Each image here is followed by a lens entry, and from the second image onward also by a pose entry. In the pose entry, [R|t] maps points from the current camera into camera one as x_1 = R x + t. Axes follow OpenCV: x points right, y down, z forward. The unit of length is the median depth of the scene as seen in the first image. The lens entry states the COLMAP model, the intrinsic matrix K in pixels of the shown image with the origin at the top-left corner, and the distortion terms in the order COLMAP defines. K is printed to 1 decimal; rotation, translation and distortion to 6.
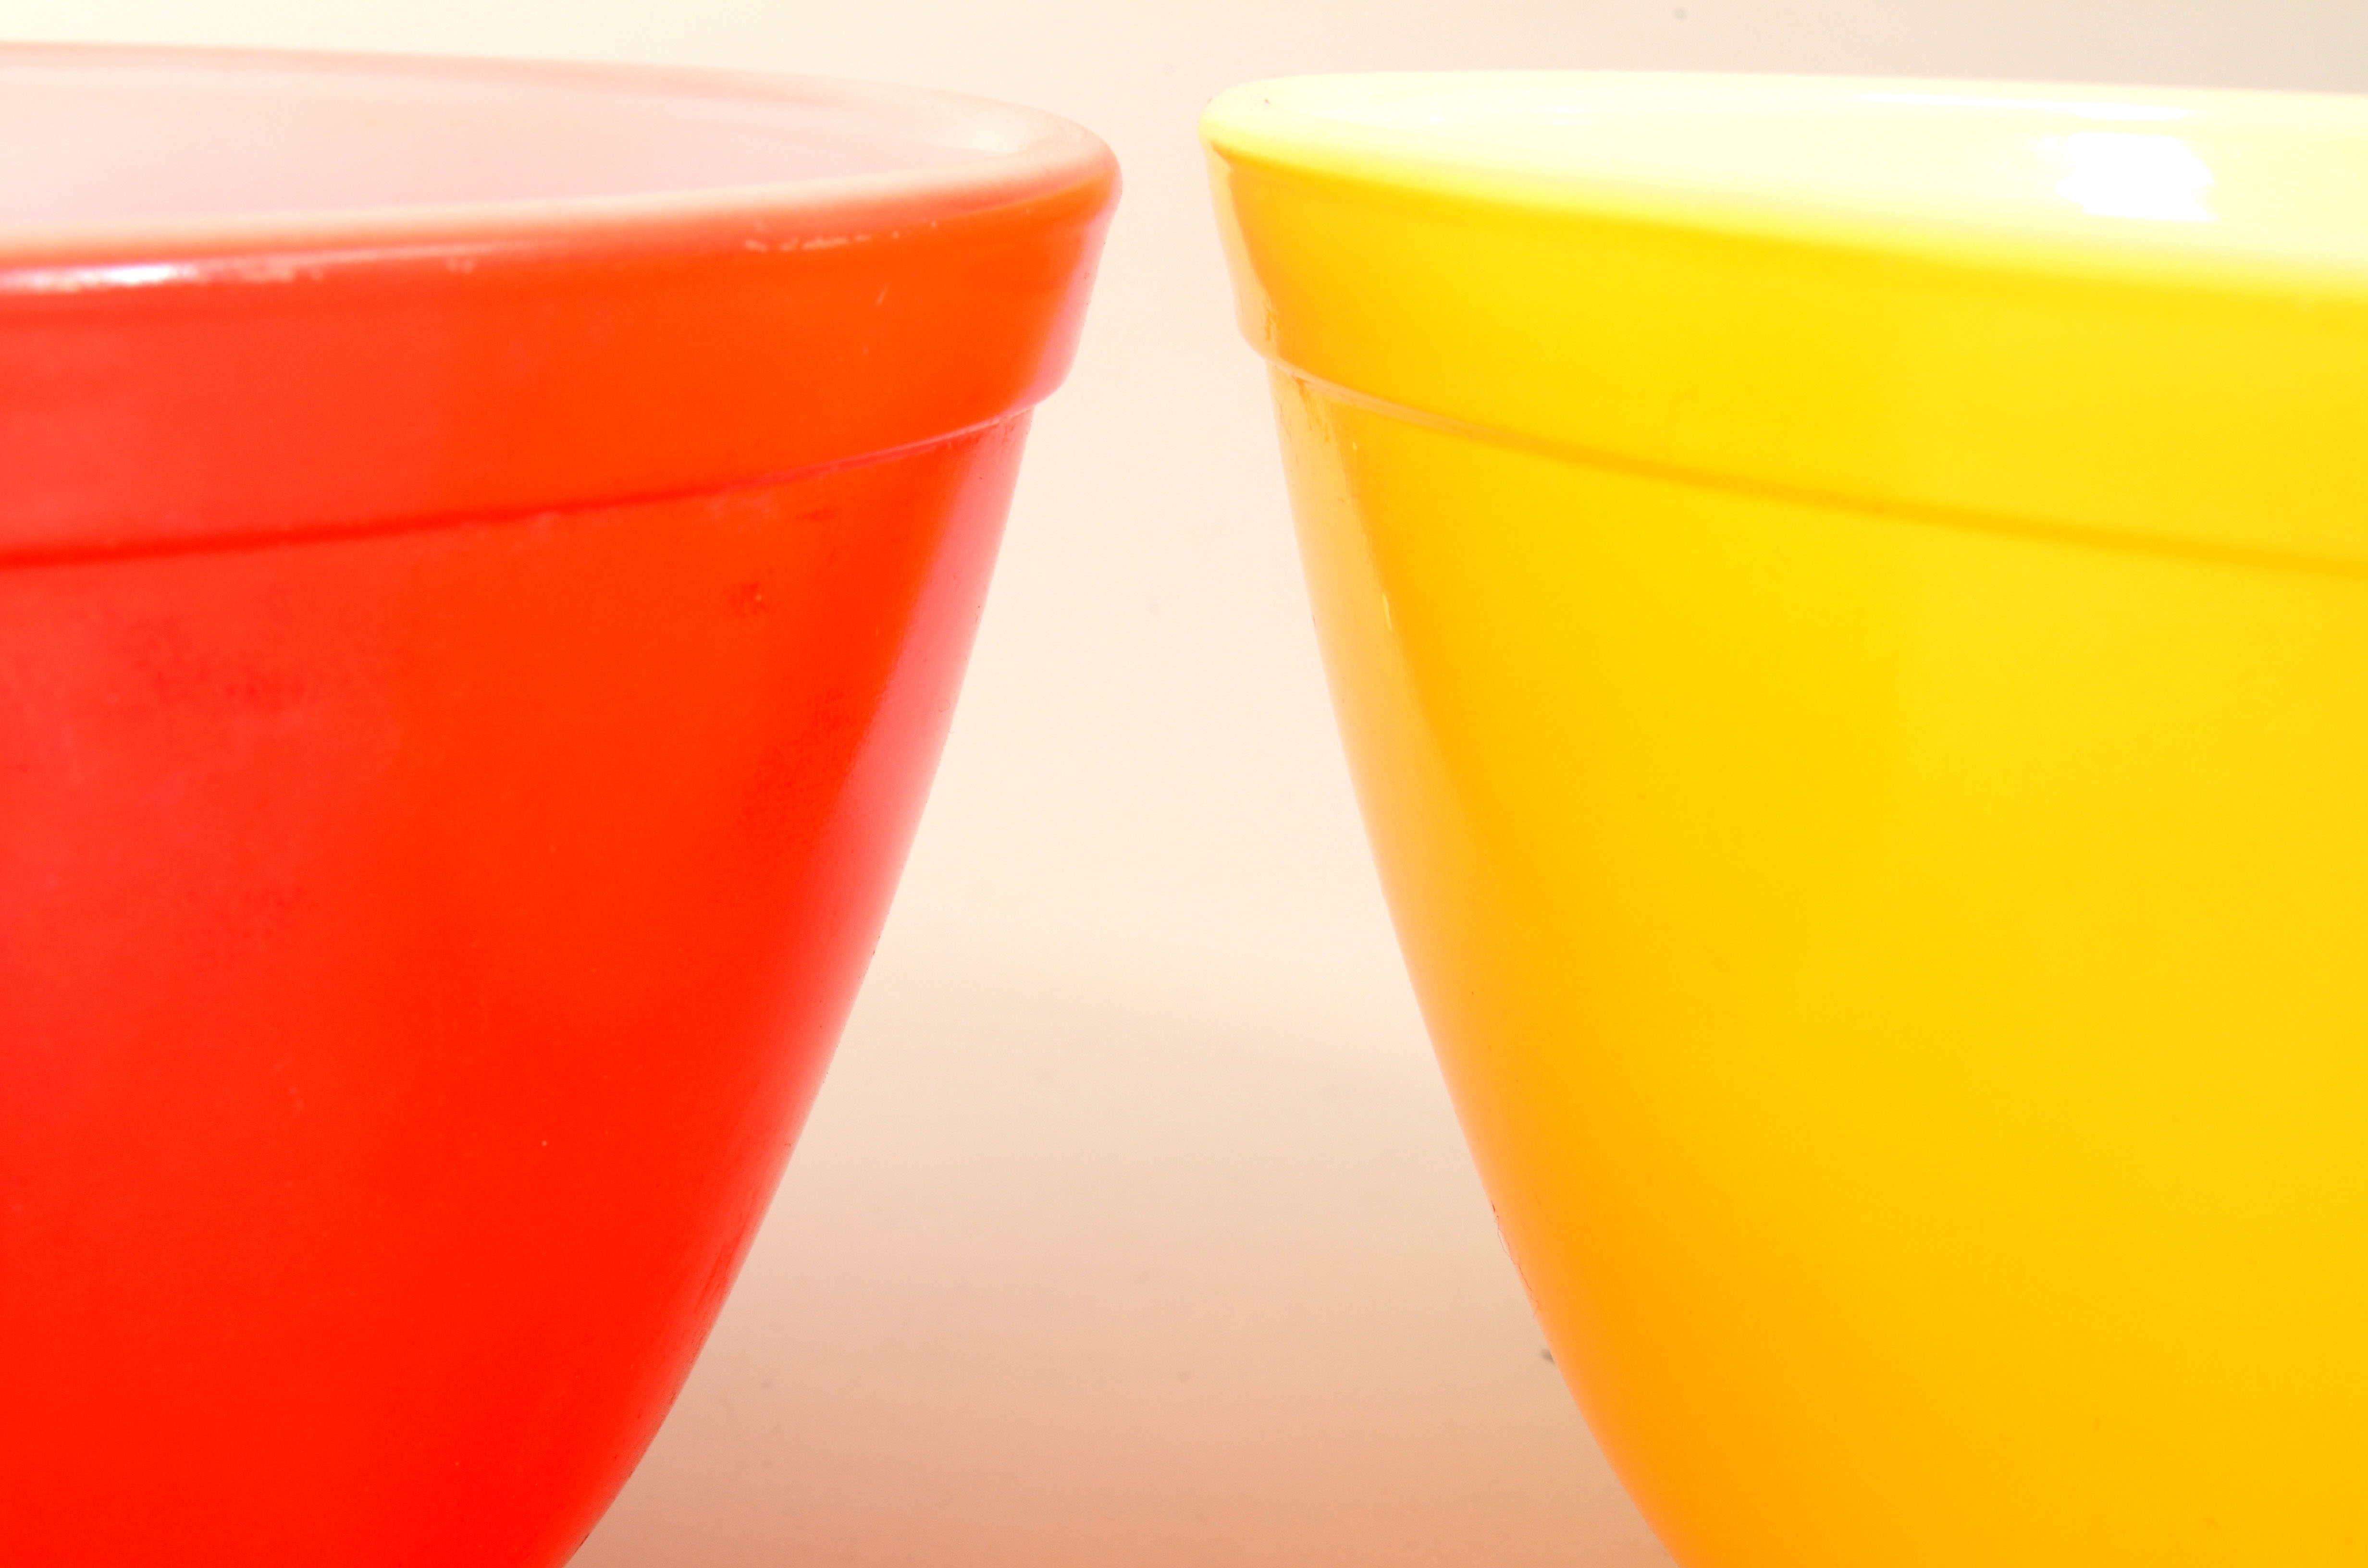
lens RADIAL K [[5560.4, 0, 1183.7], [0, 5560.4, 781.8], [0, 0, 1]] dist [-0.000757, 0.000000]
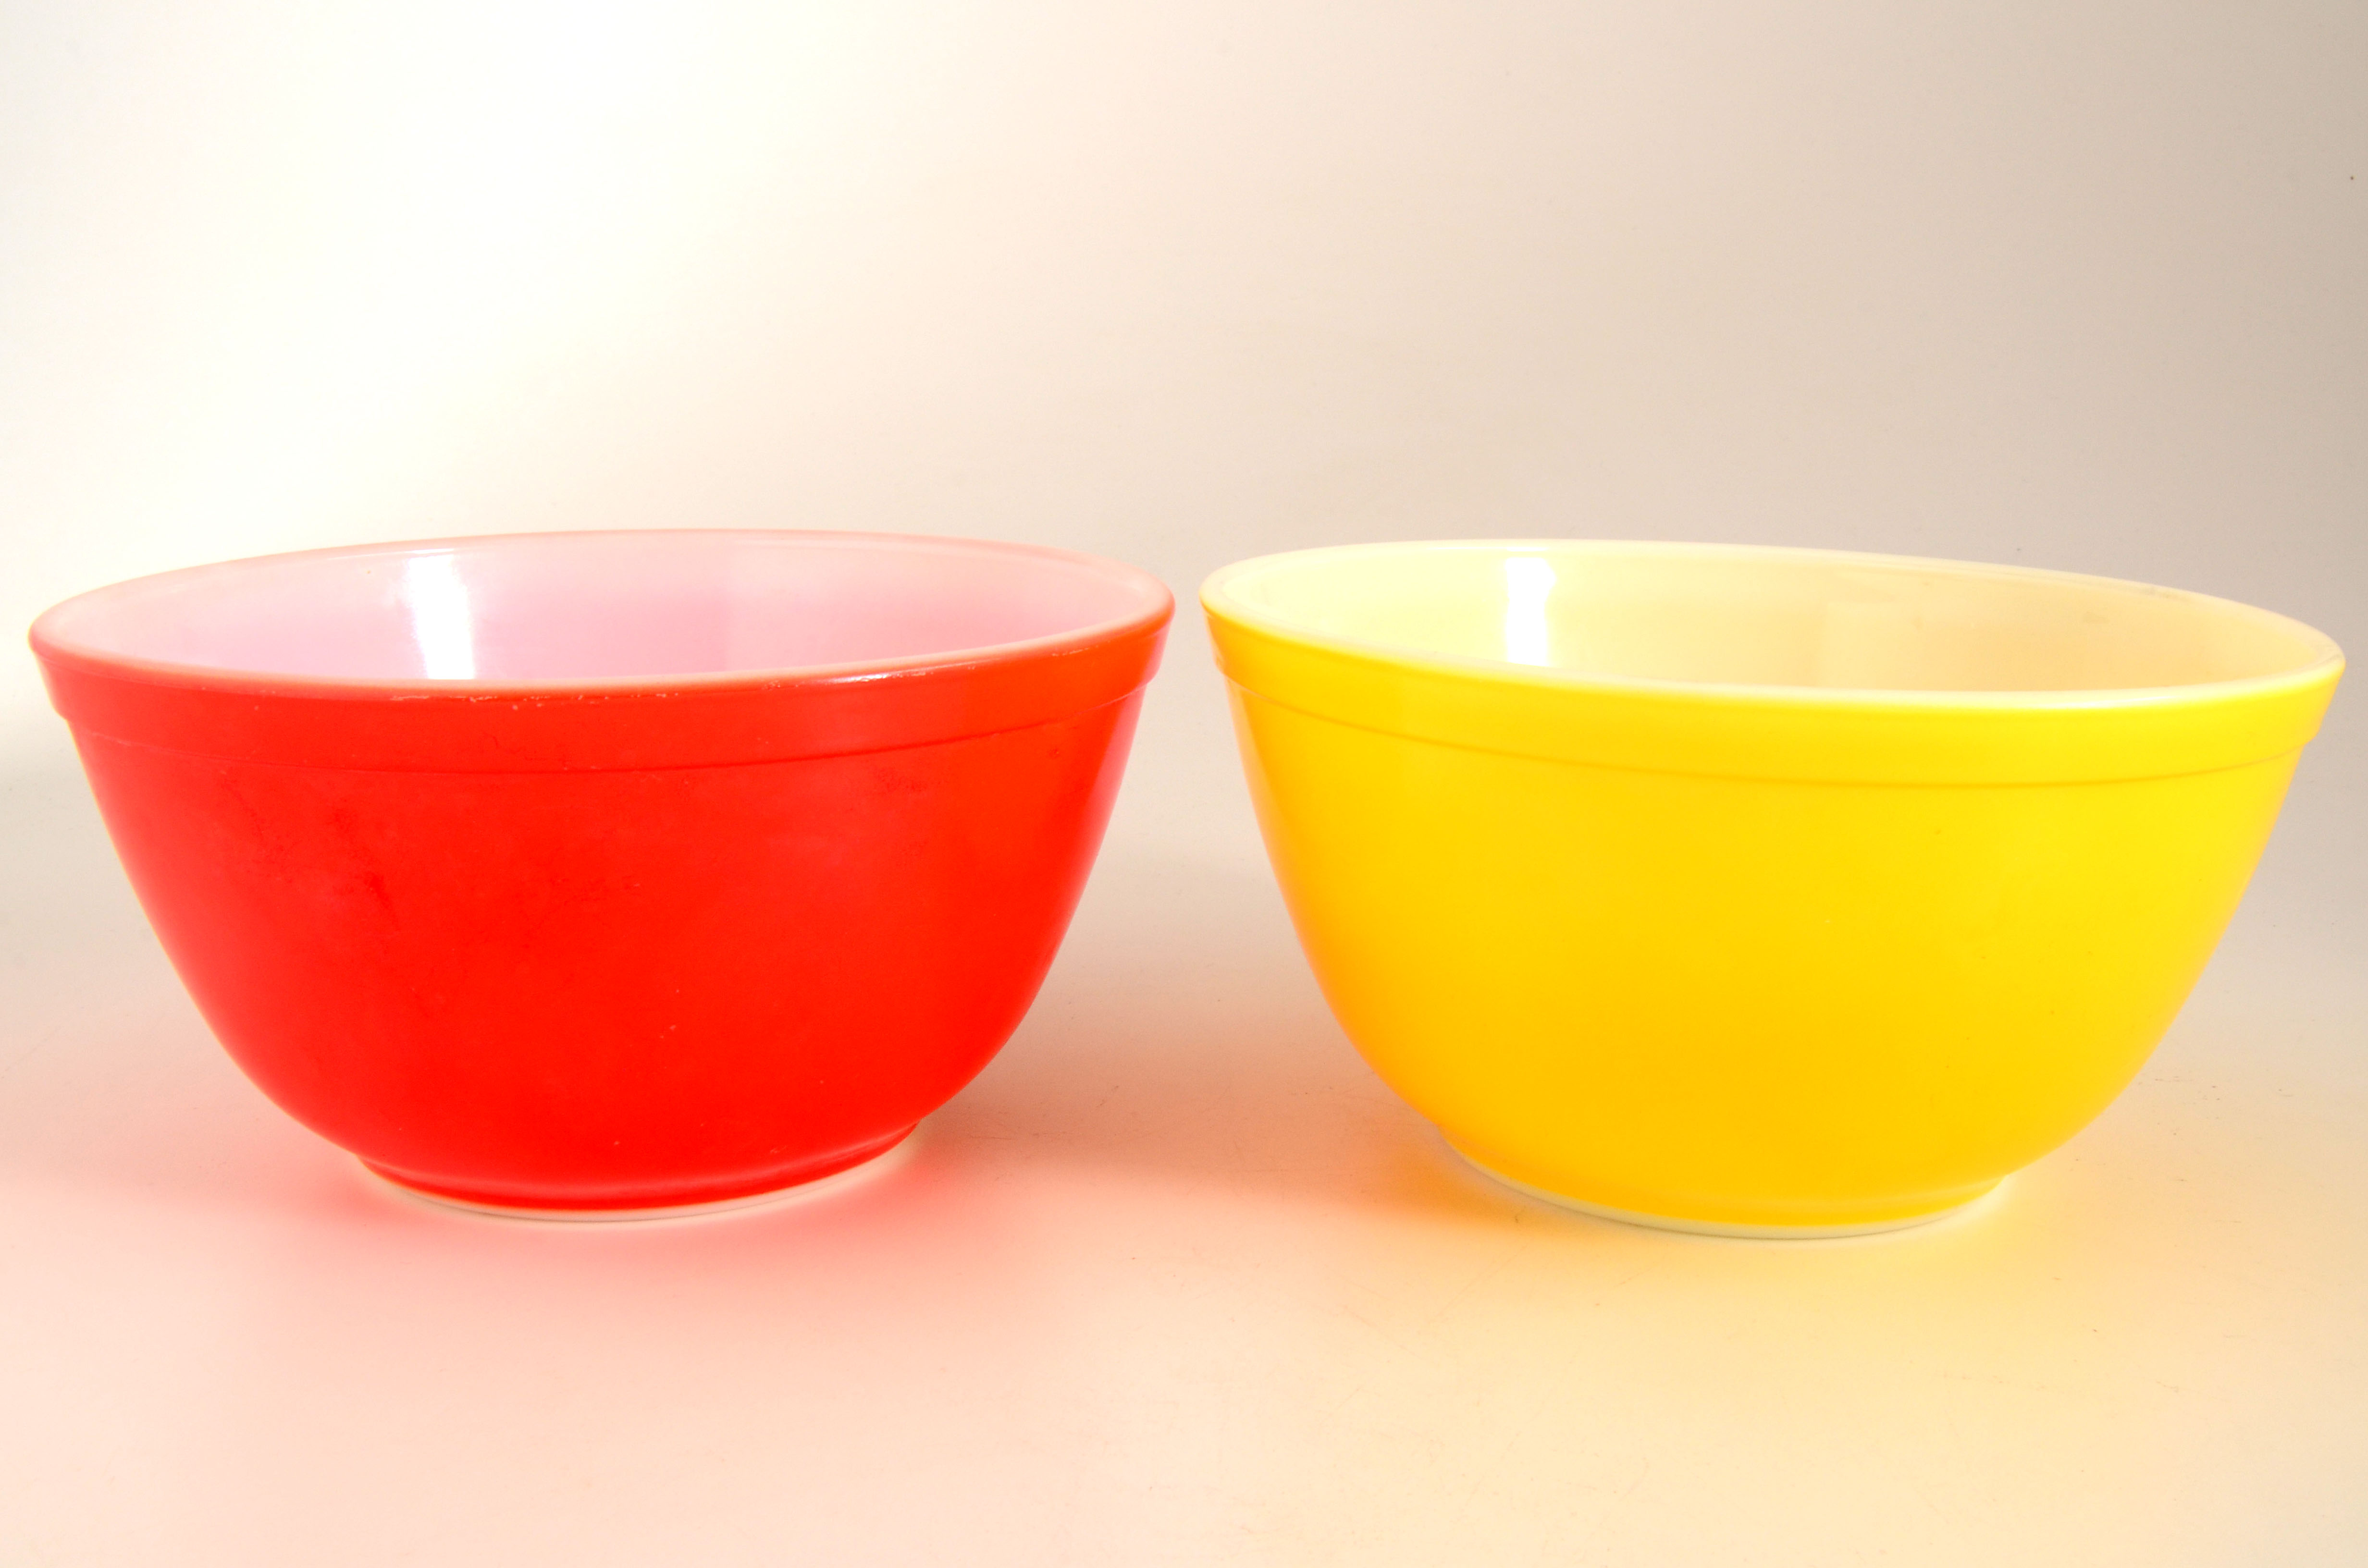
lens RADIAL K [[2456.2, 0, 1184.2], [0, 2456.2, 789.3], [0, 0, 1]] dist [-0.001403, 0.000000]
pose [[0.999459, -0.002258, -0.032820, 0.050301], [0.002669, 0.999918, 0.012489, -0.030465], [0.032789, -0.012570, 0.999383, -0.497545]]
